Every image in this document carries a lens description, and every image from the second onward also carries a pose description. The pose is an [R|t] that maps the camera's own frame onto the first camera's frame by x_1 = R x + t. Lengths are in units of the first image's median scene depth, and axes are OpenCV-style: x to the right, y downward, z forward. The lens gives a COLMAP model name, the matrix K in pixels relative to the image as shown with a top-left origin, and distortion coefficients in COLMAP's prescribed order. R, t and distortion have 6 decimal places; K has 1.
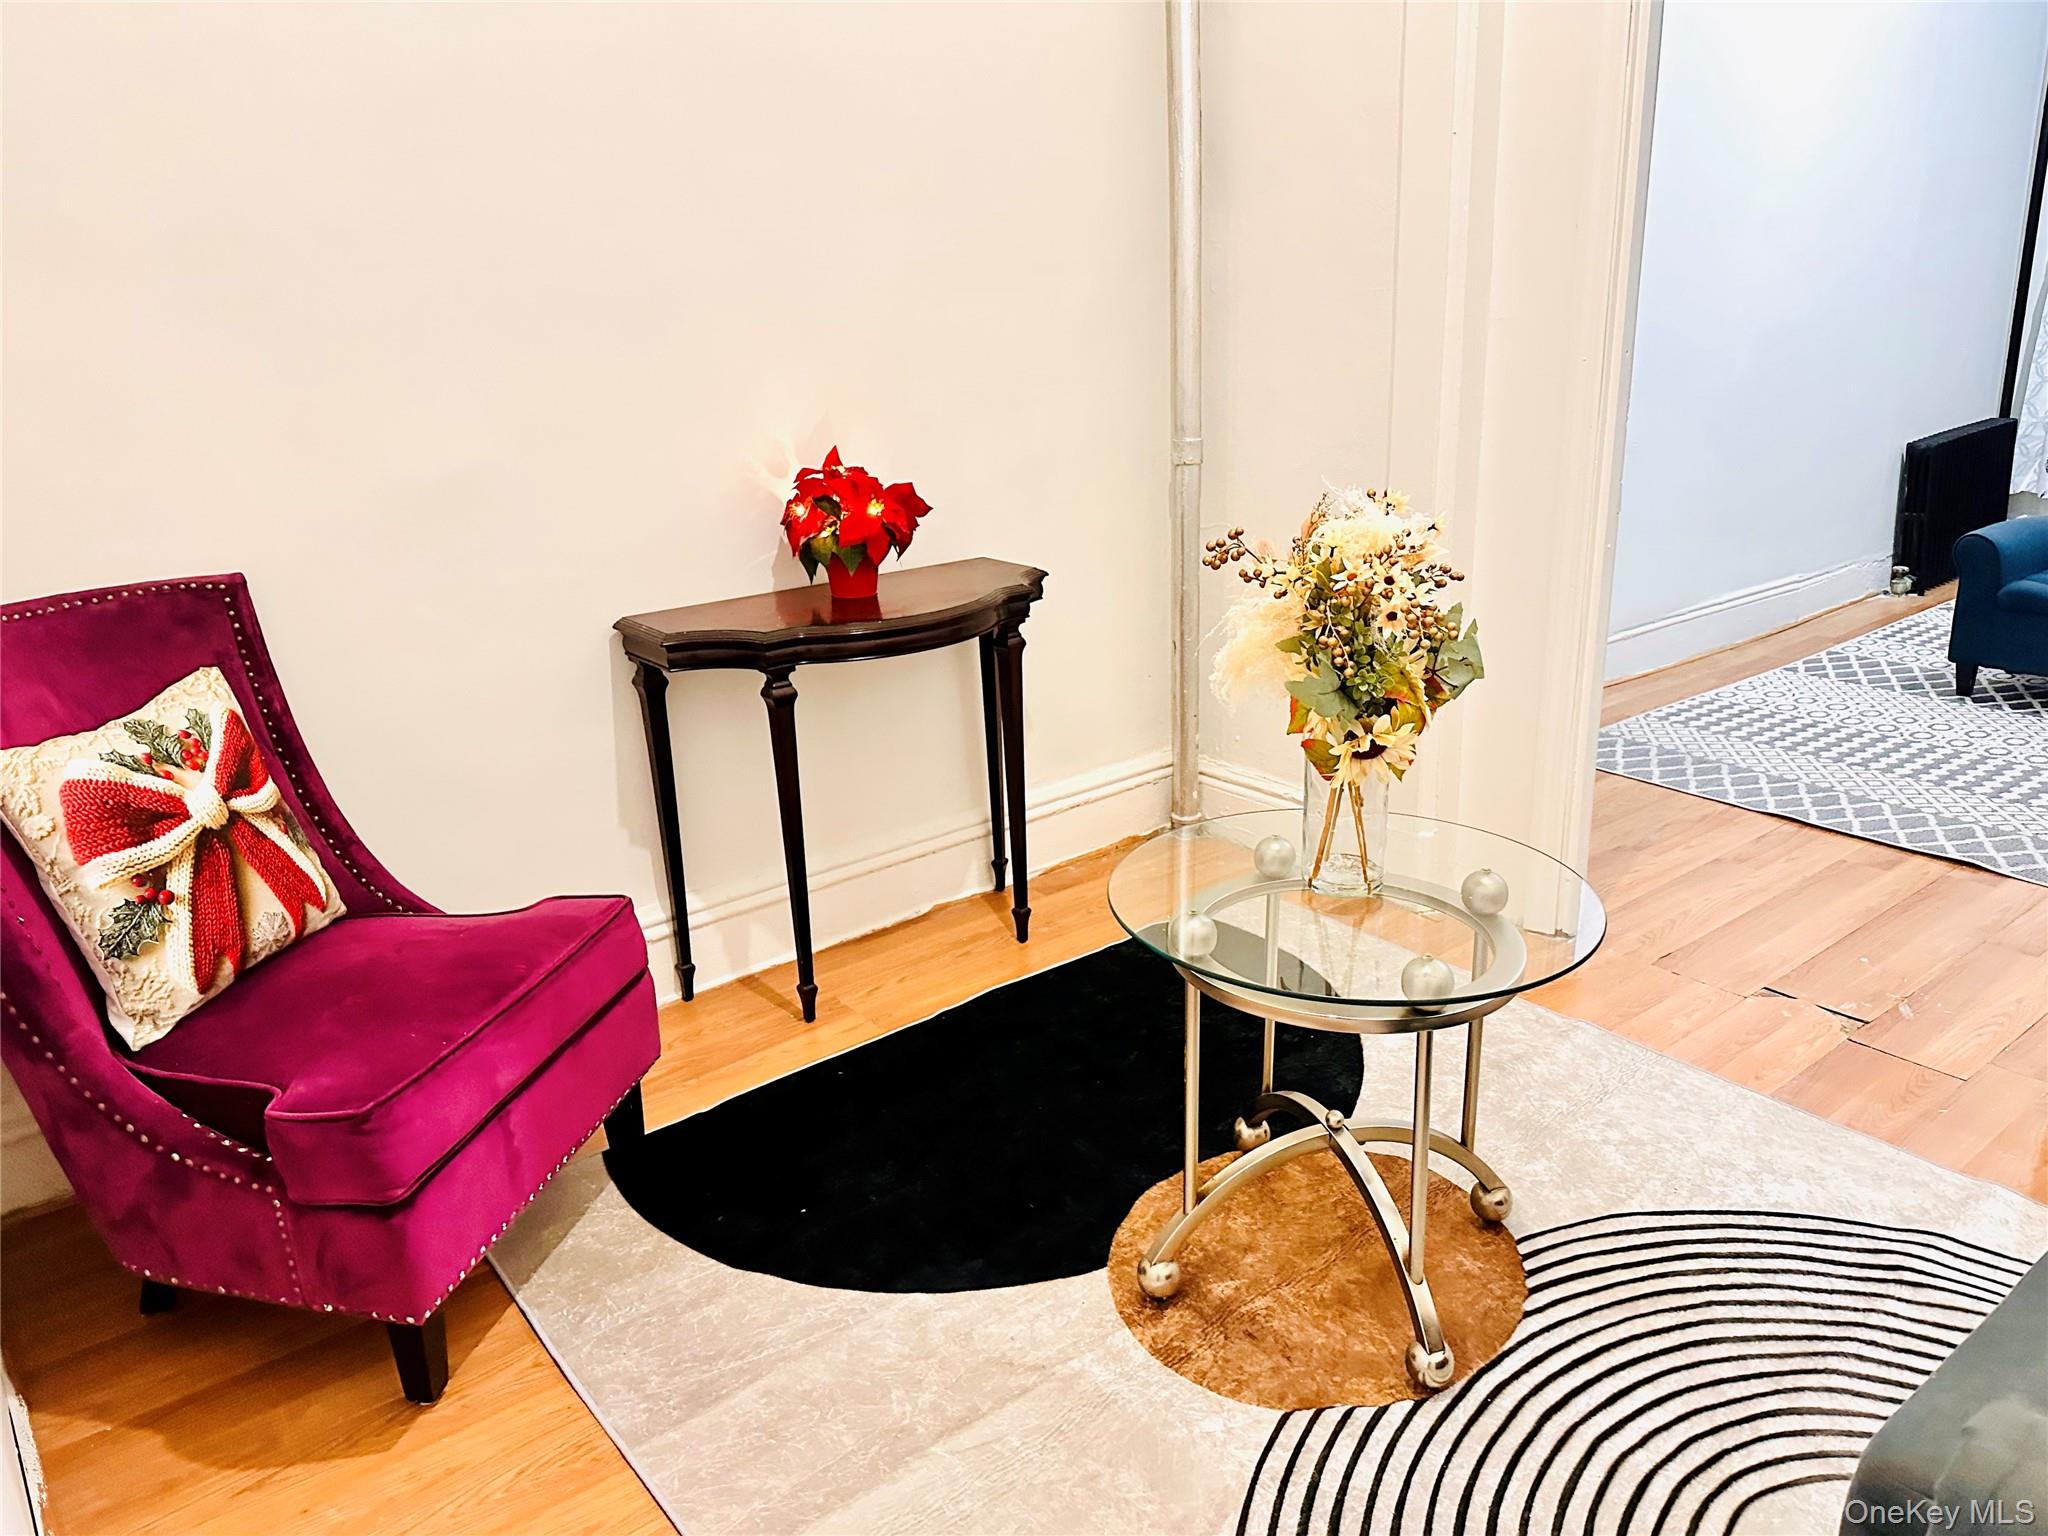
lens RADIAL K [[1486.6, 0, 1019.3], [0, 1486.6, 759.7], [0, 0, 1]] dist [-0.002817, -0.008767]
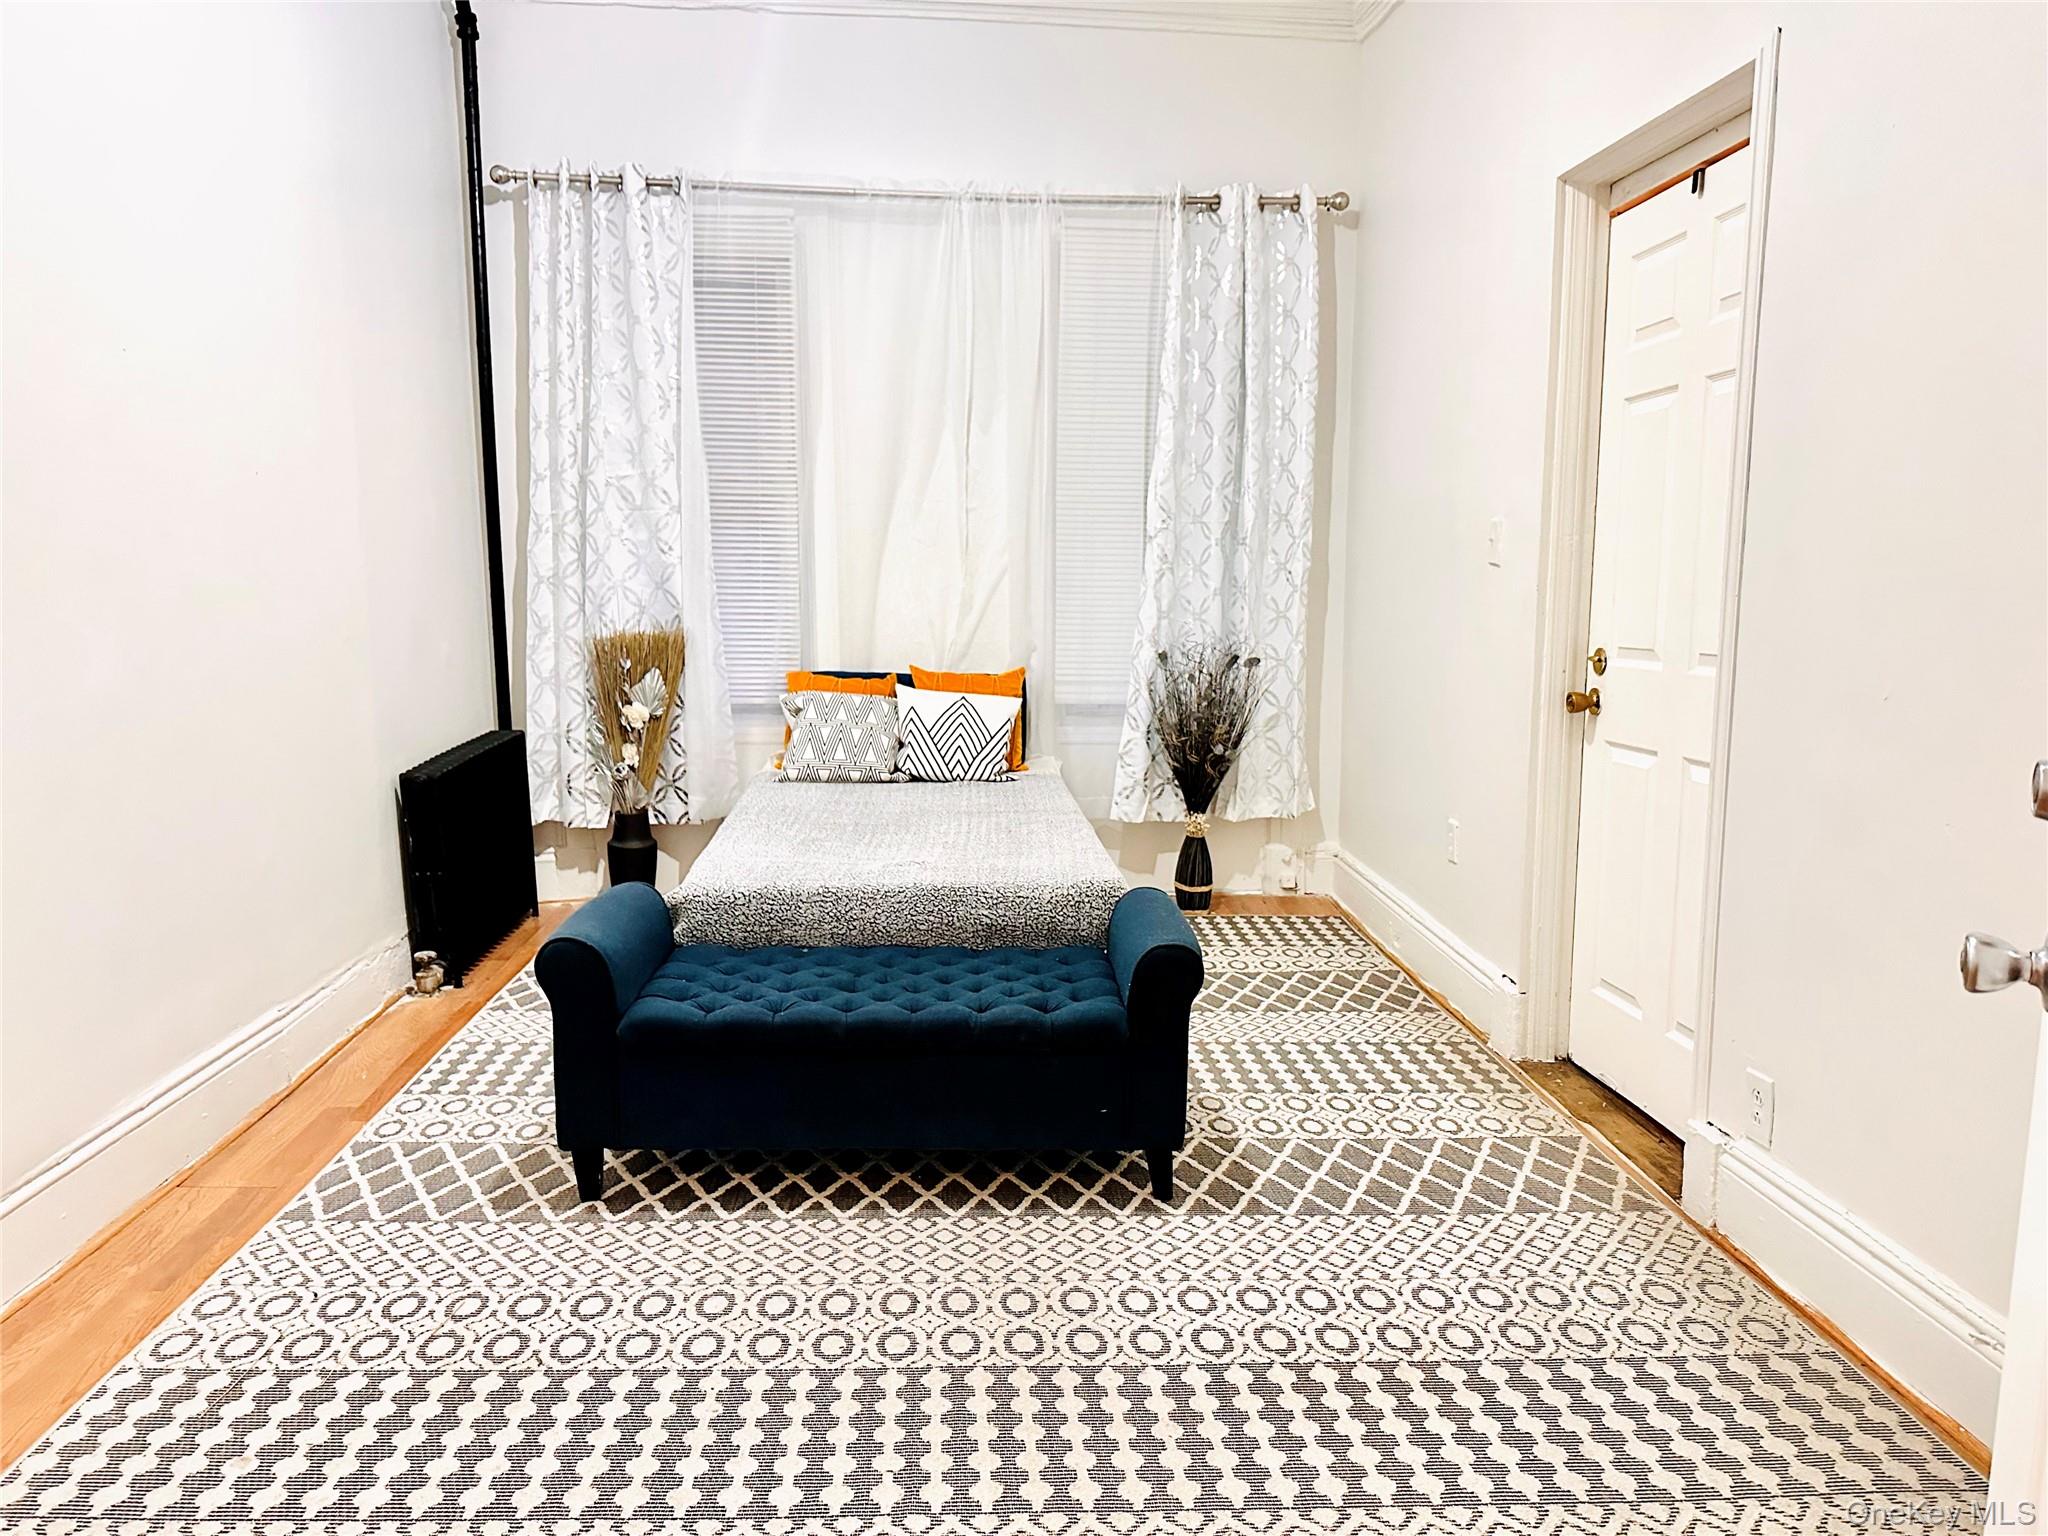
lens RADIAL K [[1452.5, 0, 1011.5], [0, 1452.5, 788.2], [0, 0, 1]] dist [0.170796, -0.433039]
pose [[0.575105, -0.066112, 0.815404, 0.480952], [0.205276, 0.976503, -0.065608, -0.239408], [-0.791907, 0.205114, 0.575163, 0.903660]]
